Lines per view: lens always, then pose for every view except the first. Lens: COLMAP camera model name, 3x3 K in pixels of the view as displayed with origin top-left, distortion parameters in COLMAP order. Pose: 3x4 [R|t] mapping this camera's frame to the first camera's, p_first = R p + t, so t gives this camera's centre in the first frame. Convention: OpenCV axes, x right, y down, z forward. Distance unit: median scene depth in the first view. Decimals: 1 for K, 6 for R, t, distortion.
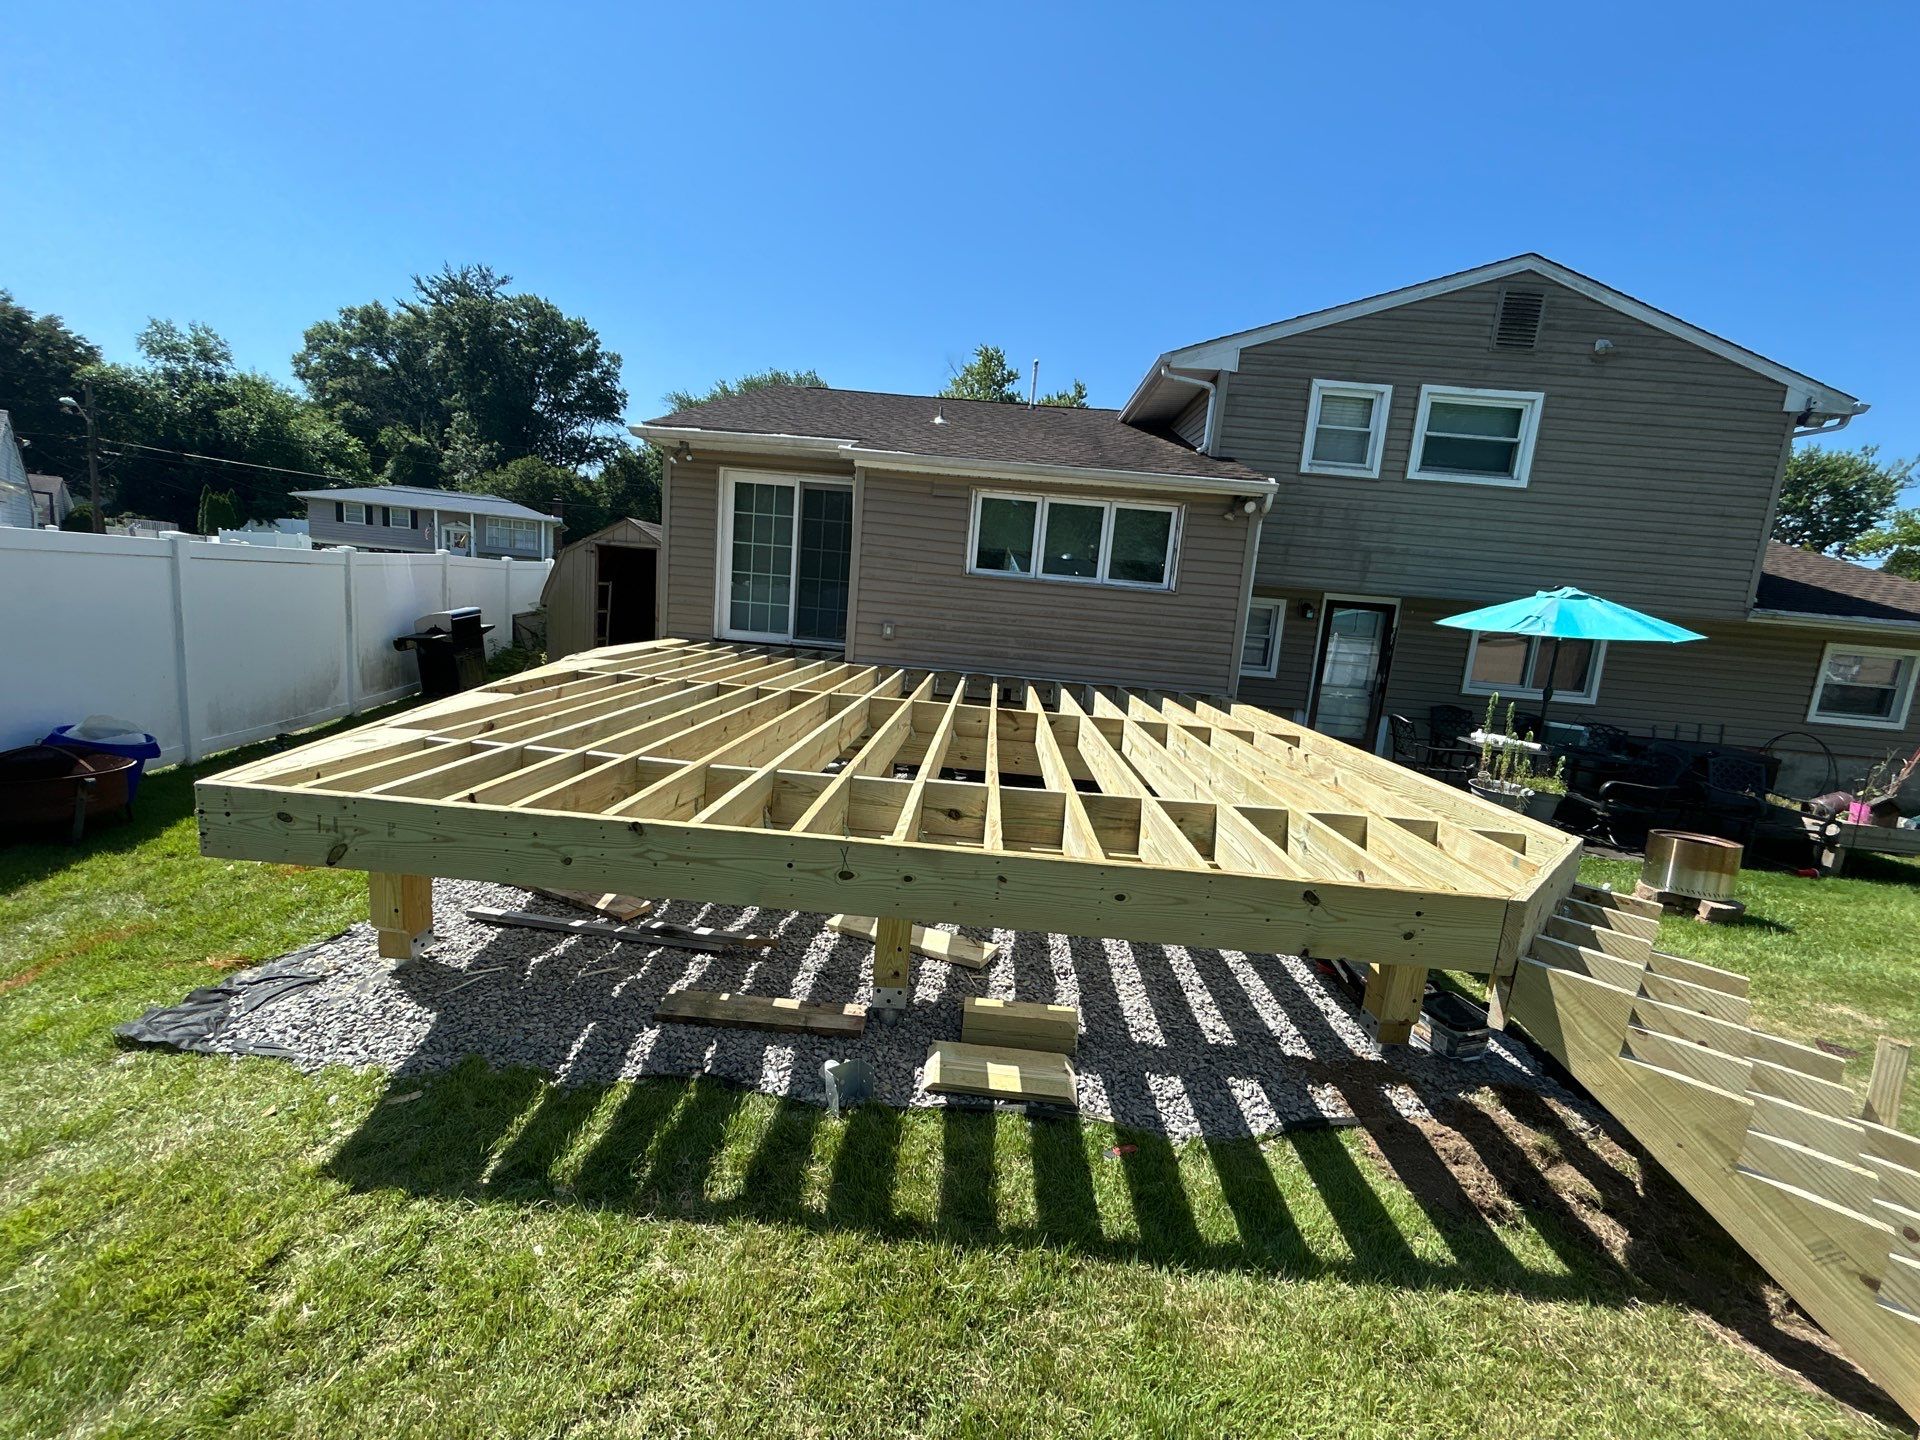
lens RADIAL K [[771.7, 0, 953.7], [0, 771.7, 716.2], [0, 0, 1]] dist [0.002800, -0.000057]
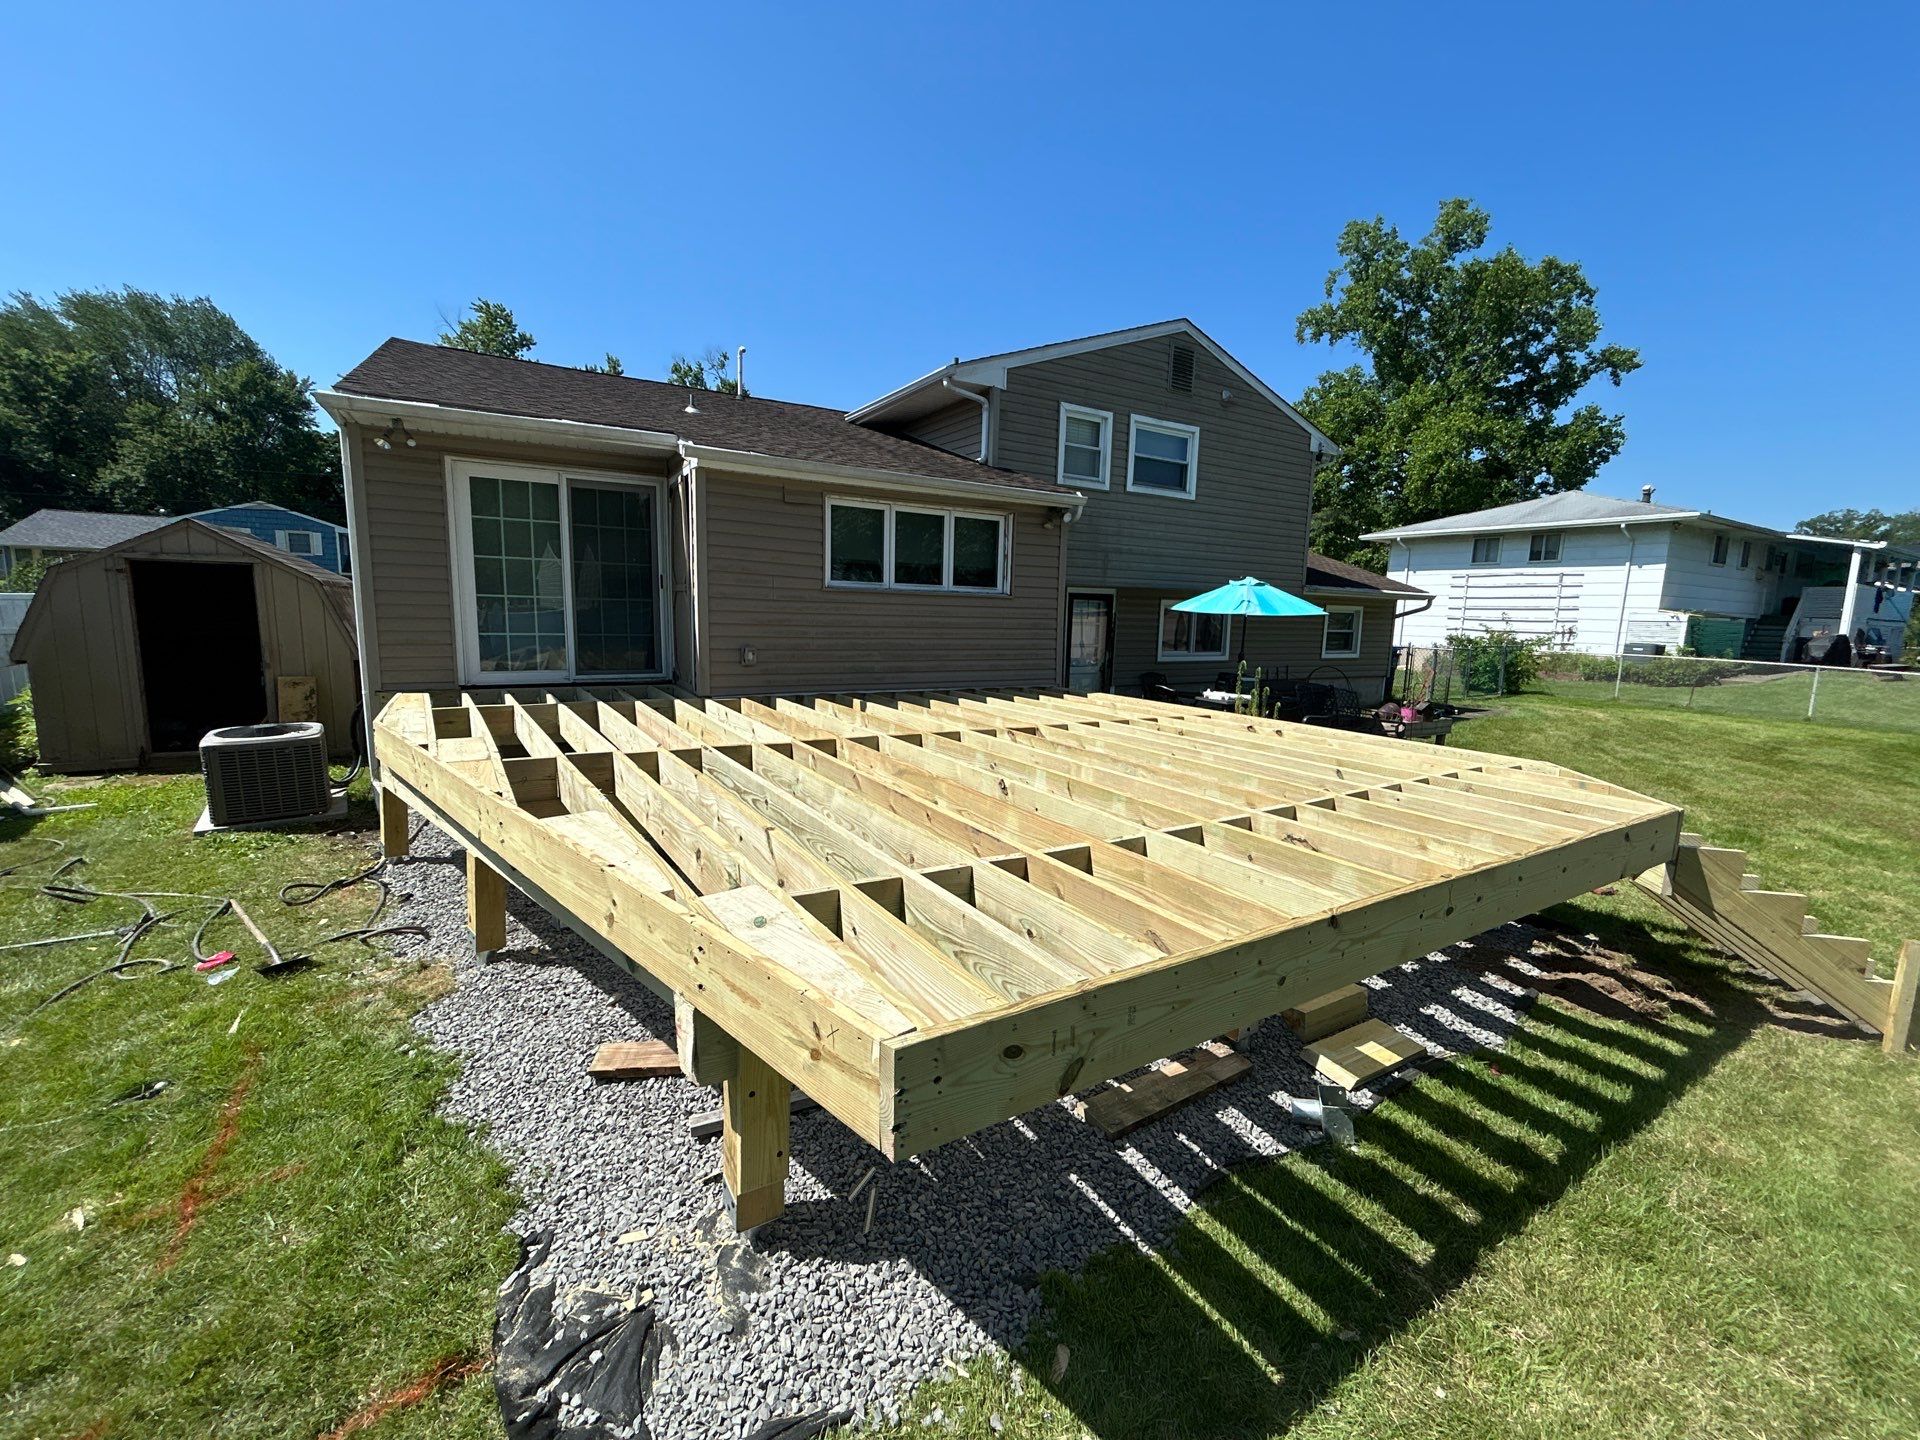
lens RADIAL K [[771.7, 0, 948.7], [0, 771.7, 721.9], [0, 0, 1]] dist [0.002800, -0.000057]
pose [[0.836290, -0.139245, 0.530311, -0.338862], [0.126394, 0.990124, 0.060658, -0.055932], [-0.533520, 0.016301, 0.845630, 0.124864]]
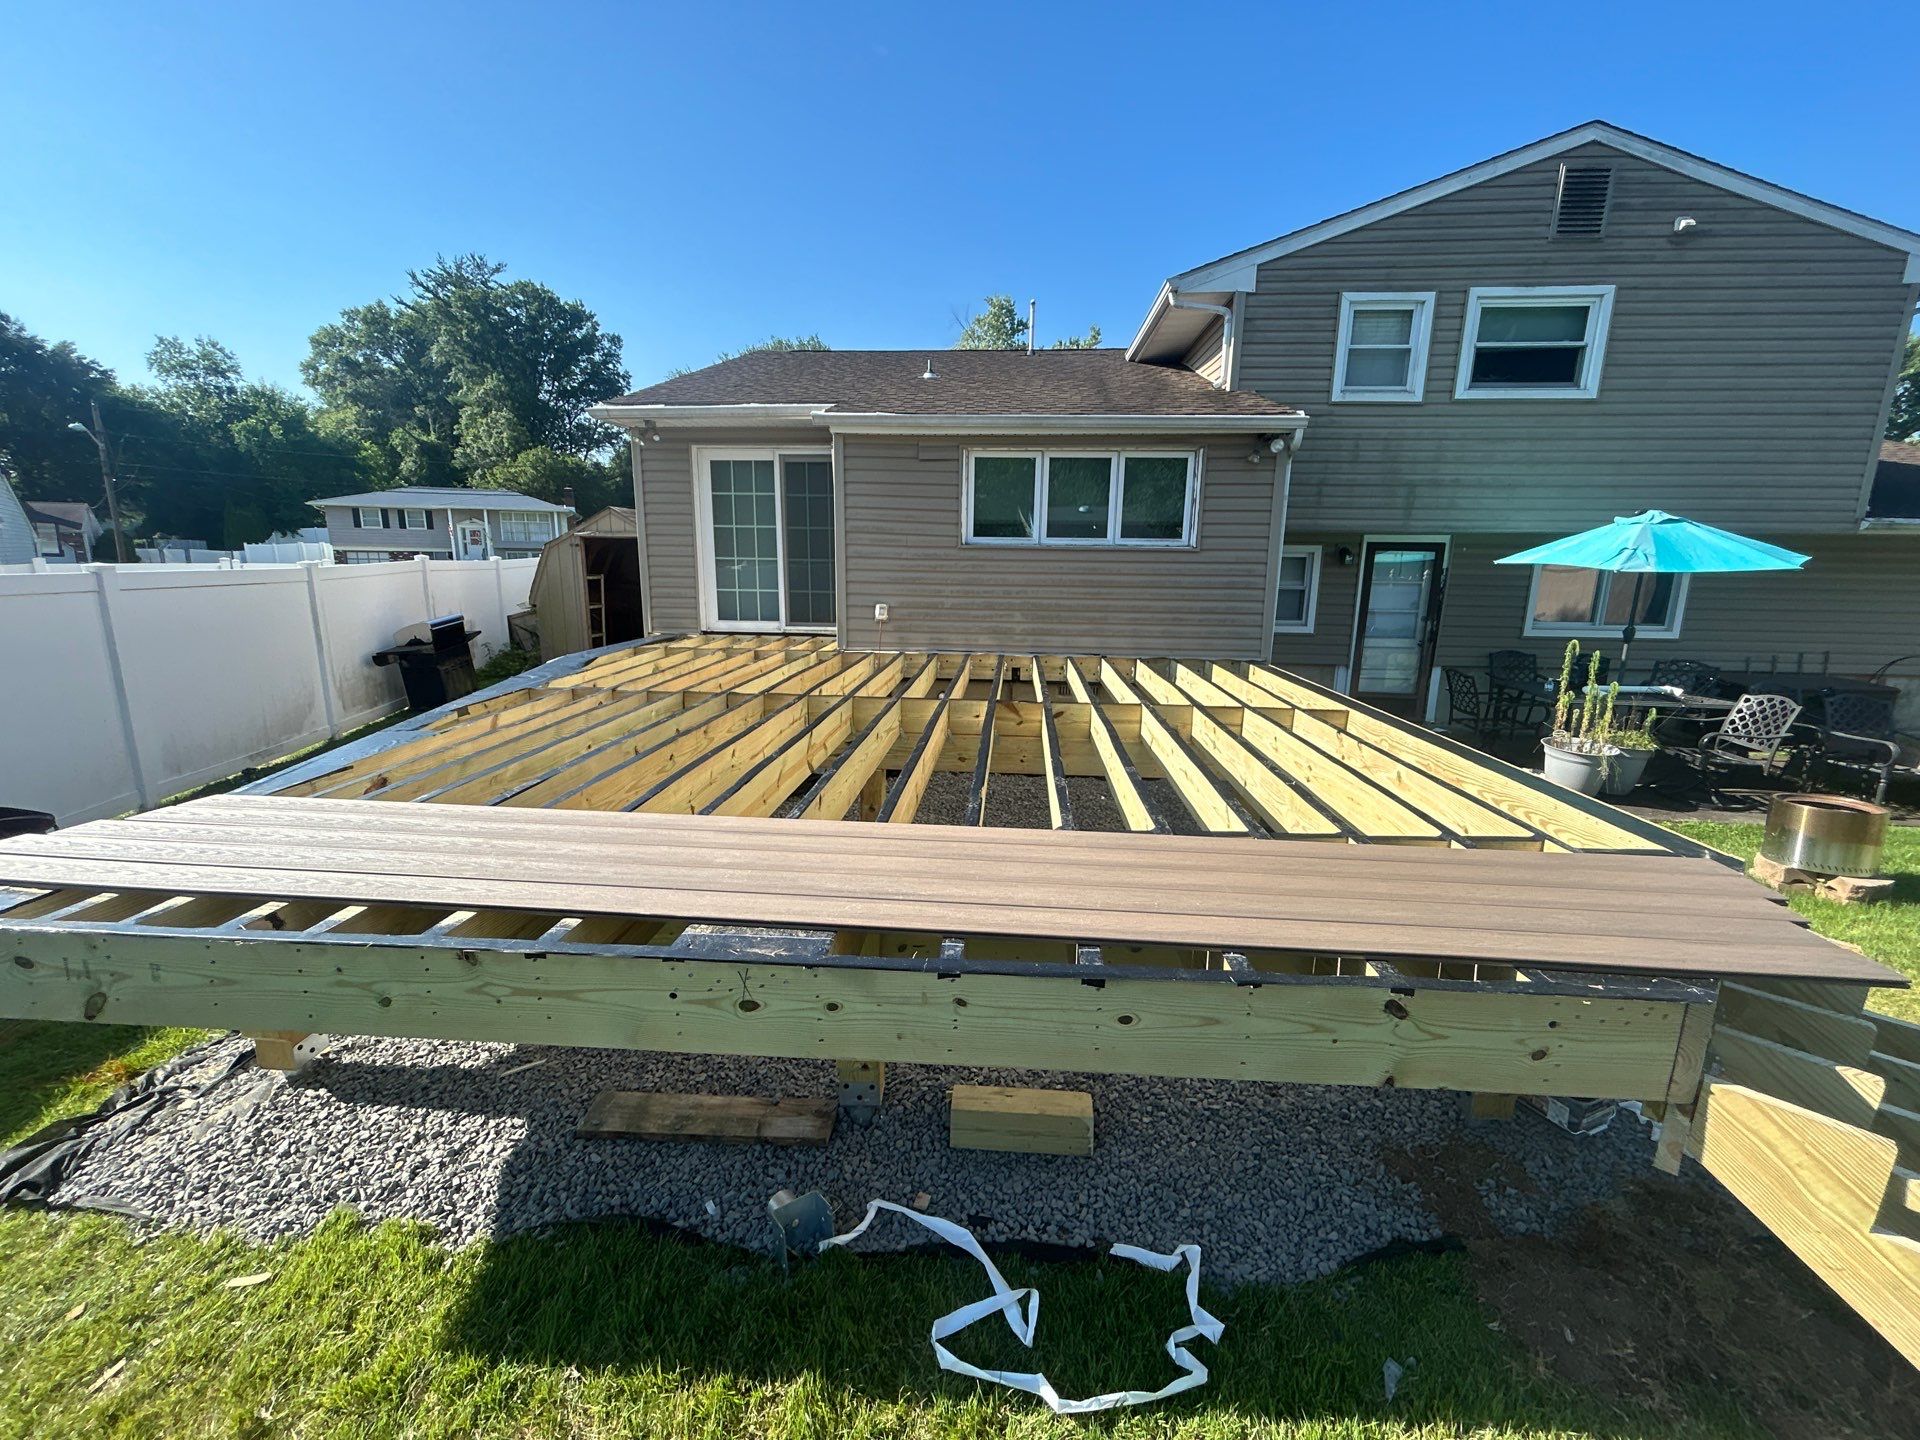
lens RADIAL K [[771.7, 0, 954.5], [0, 771.7, 715.7], [0, 0, 1]] dist [0.002800, -0.000057]
pose [[0.997201, -0.063057, -0.040178, 0.027770], [0.064925, 0.996781, 0.047029, -0.024559], [0.037083, -0.049506, 0.998085, 0.077262]]
